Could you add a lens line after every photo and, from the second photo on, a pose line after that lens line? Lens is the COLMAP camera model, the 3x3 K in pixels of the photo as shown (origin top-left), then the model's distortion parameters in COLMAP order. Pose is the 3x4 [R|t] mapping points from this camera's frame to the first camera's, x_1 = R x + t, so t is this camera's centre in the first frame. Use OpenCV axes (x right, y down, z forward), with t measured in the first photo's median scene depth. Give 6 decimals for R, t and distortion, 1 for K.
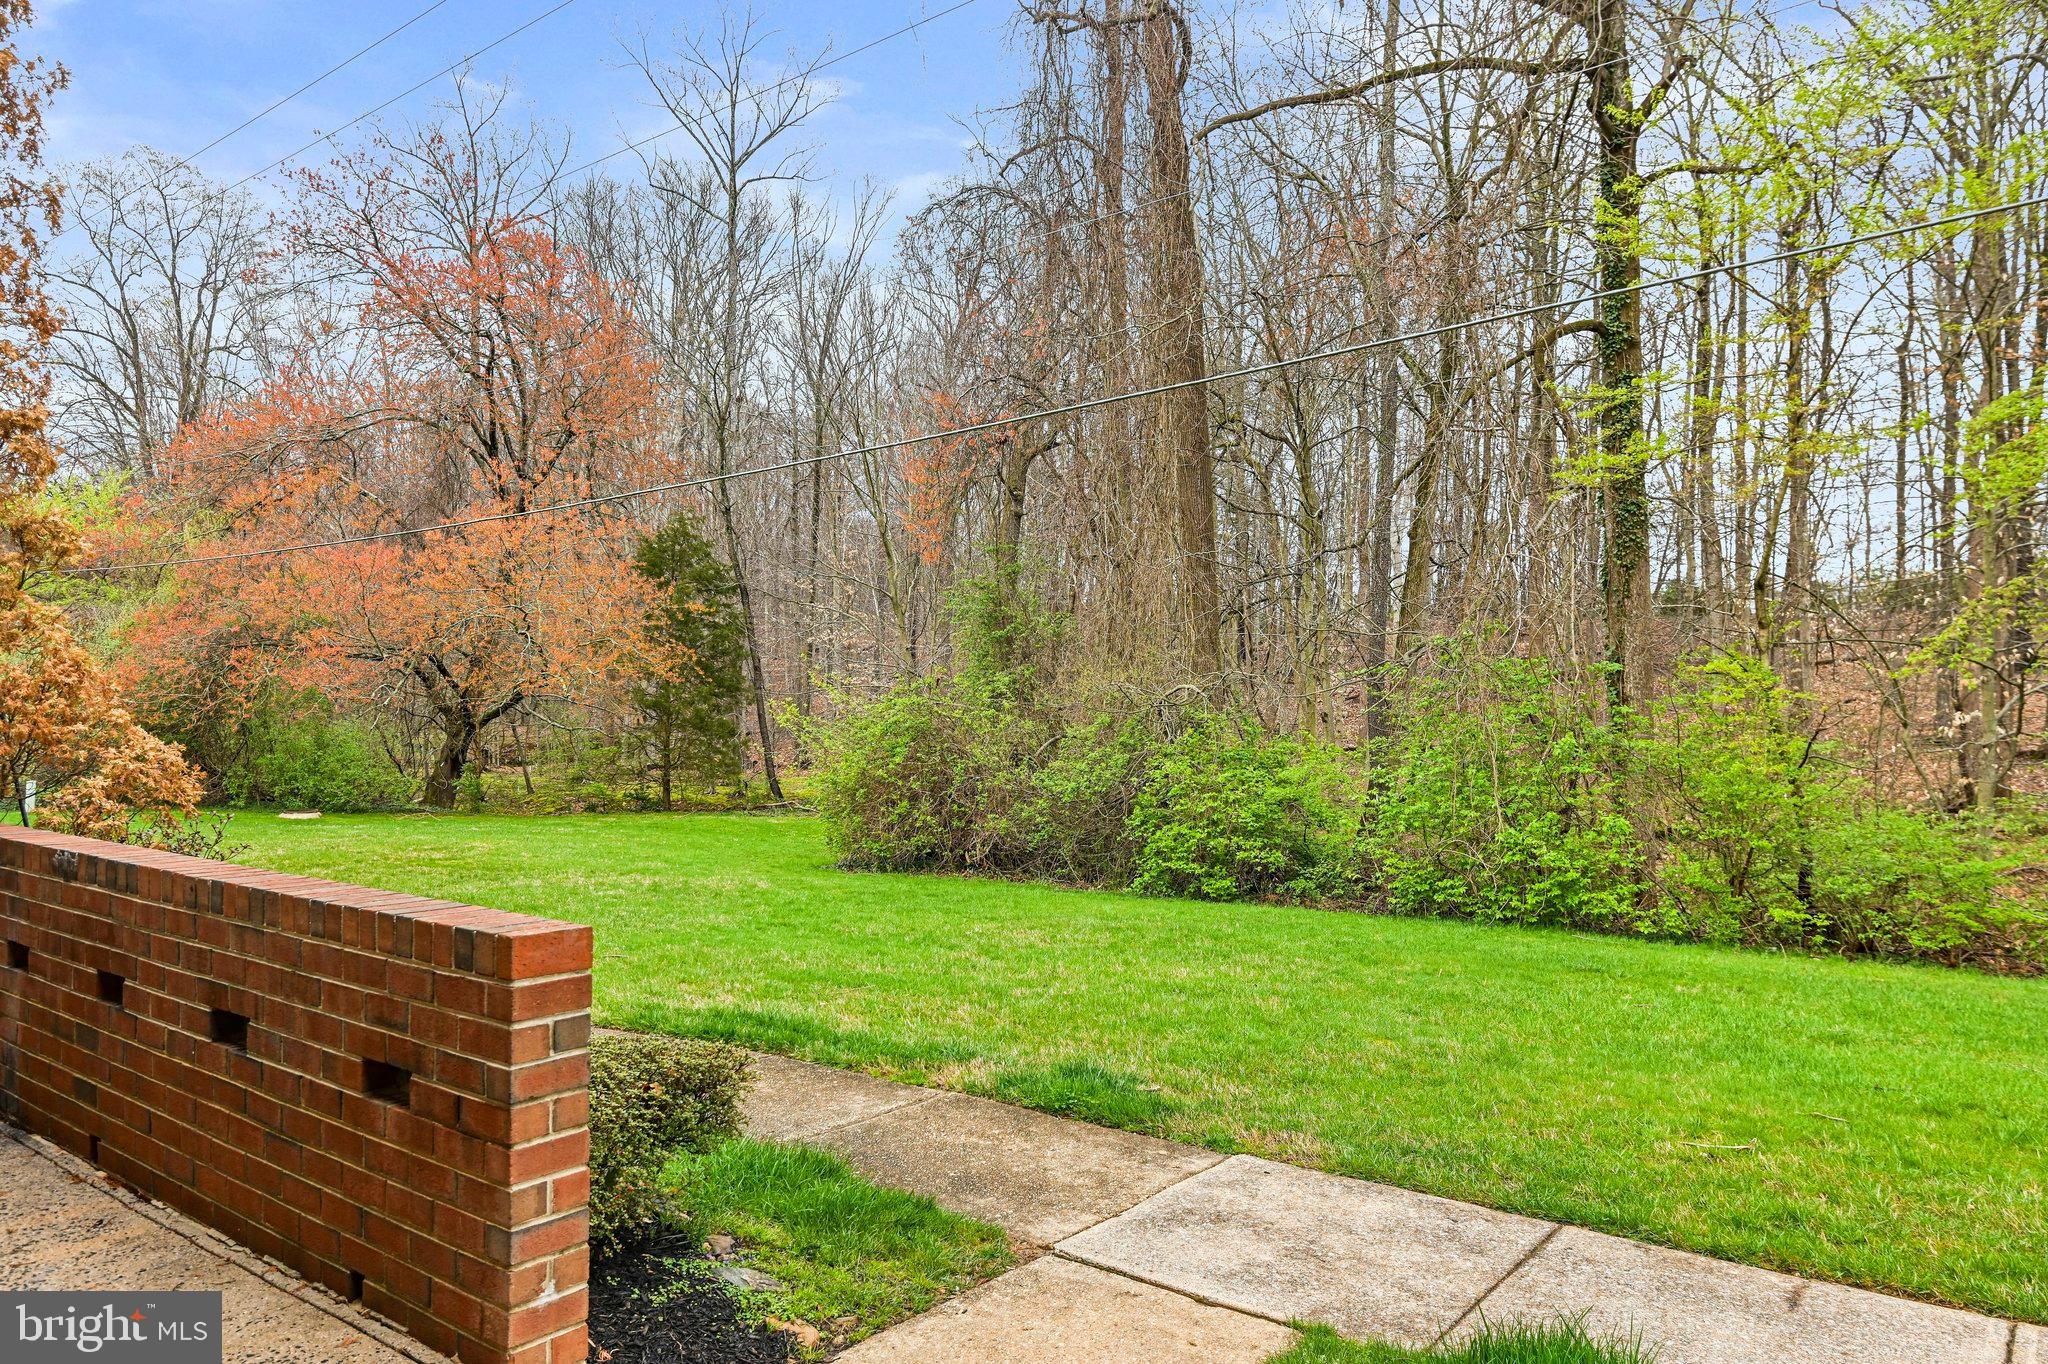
lens RADIAL K [[1398.2, 0, 1013.0], [0, 1398.2, 687.6], [0, 0, 1]] dist [-0.029054, 0.000689]
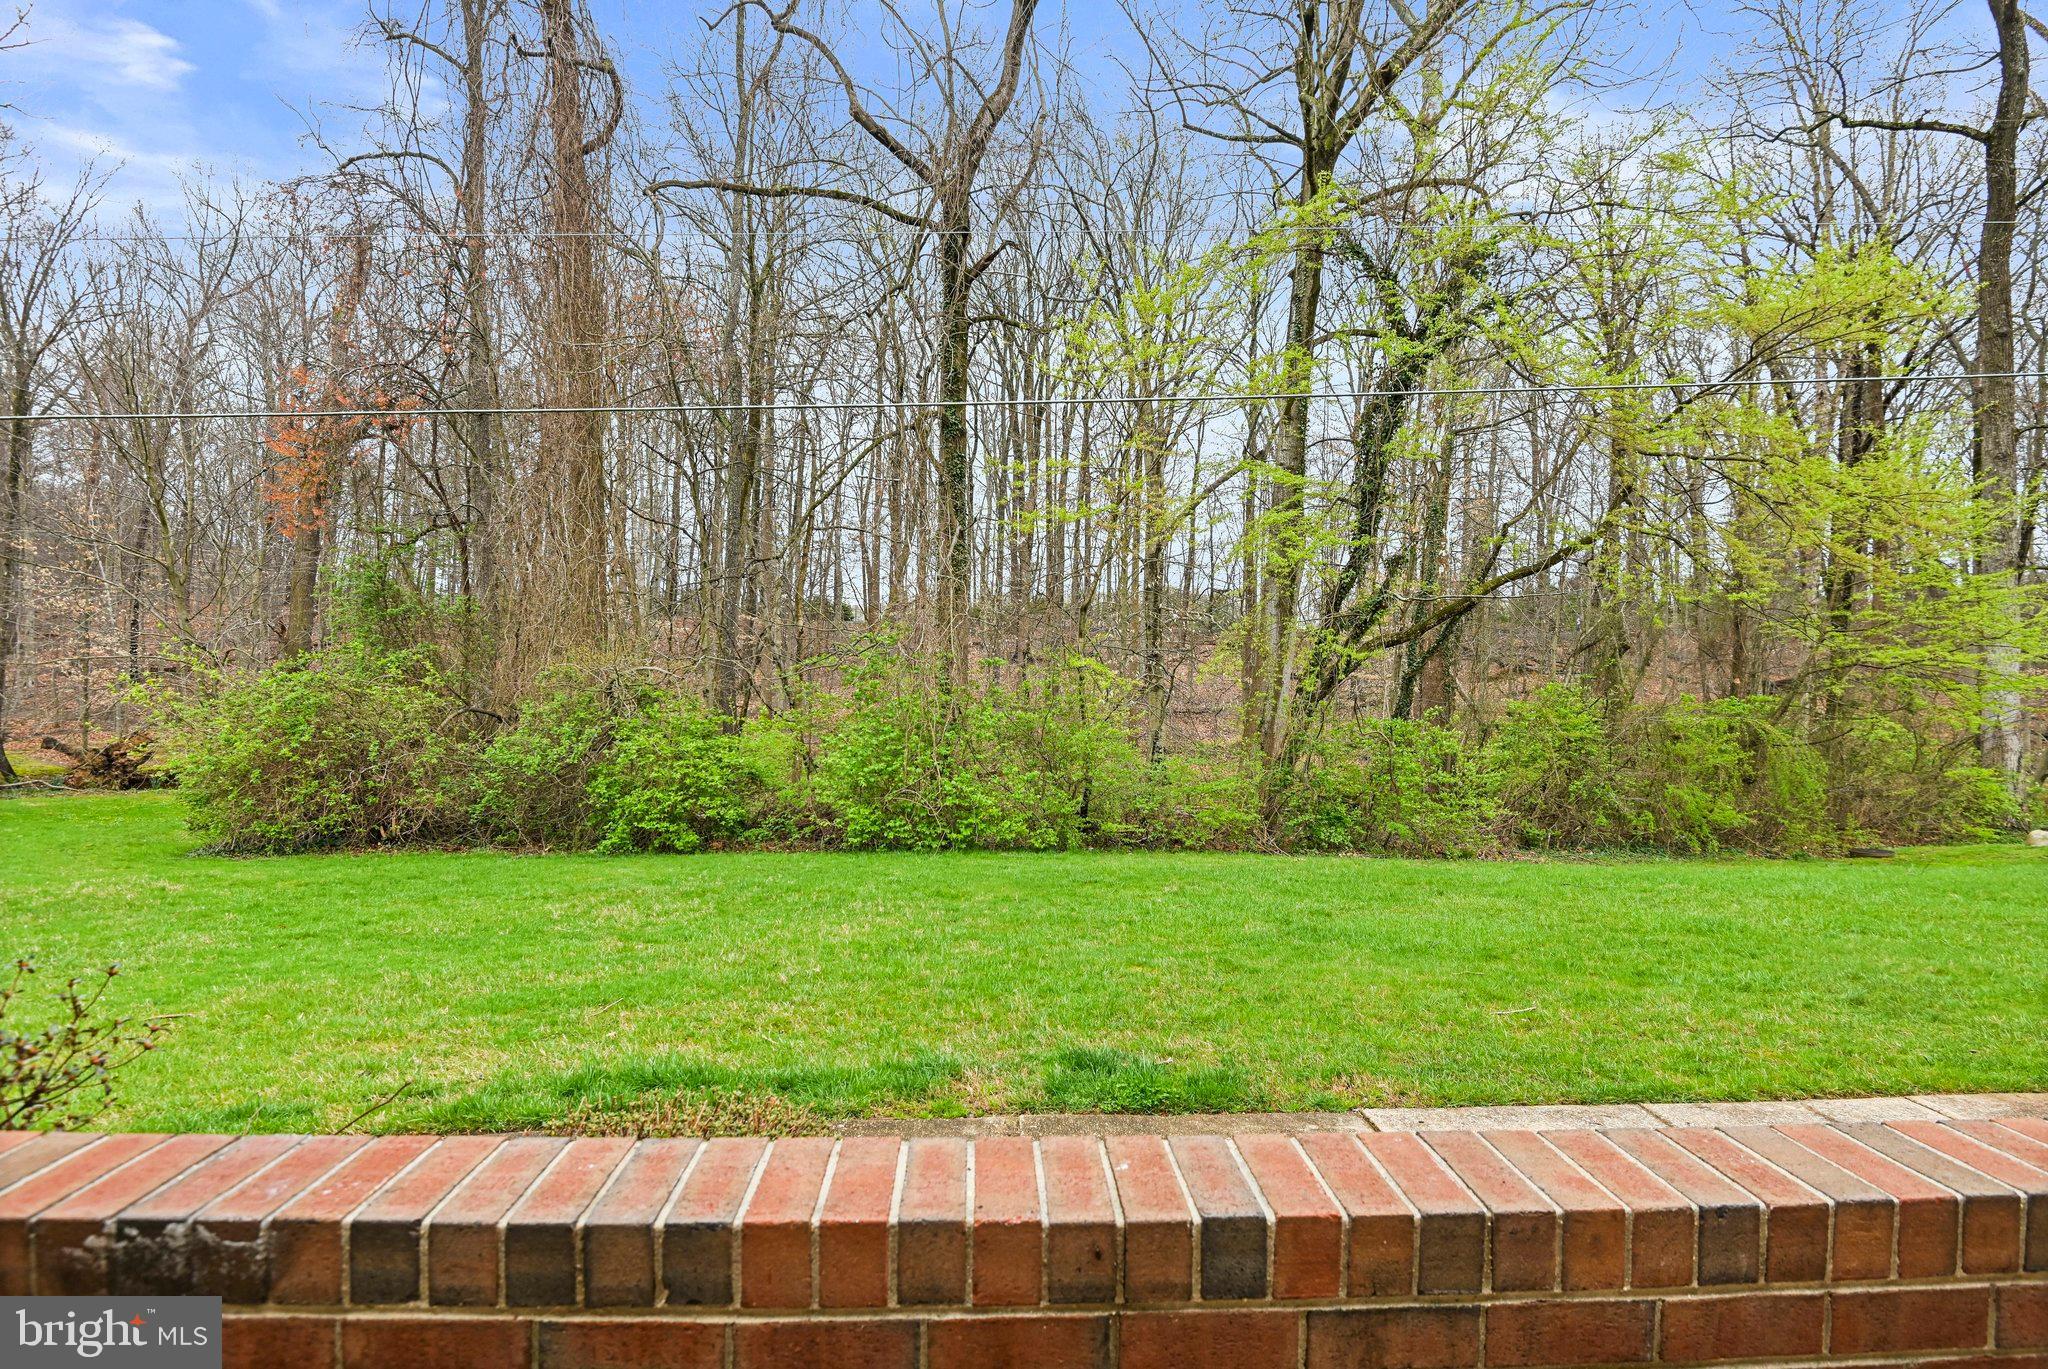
lens RADIAL K [[1000.3, 0, 1023.6], [0, 1000.3, 682.7], [0, 0, 1]] dist [-0.021438, -0.003929]
pose [[0.758968, 0.004372, 0.651113, -0.226344], [-0.016289, 0.999792, 0.012274, -0.005984], [-0.650924, -0.019921, 0.758882, 0.228993]]
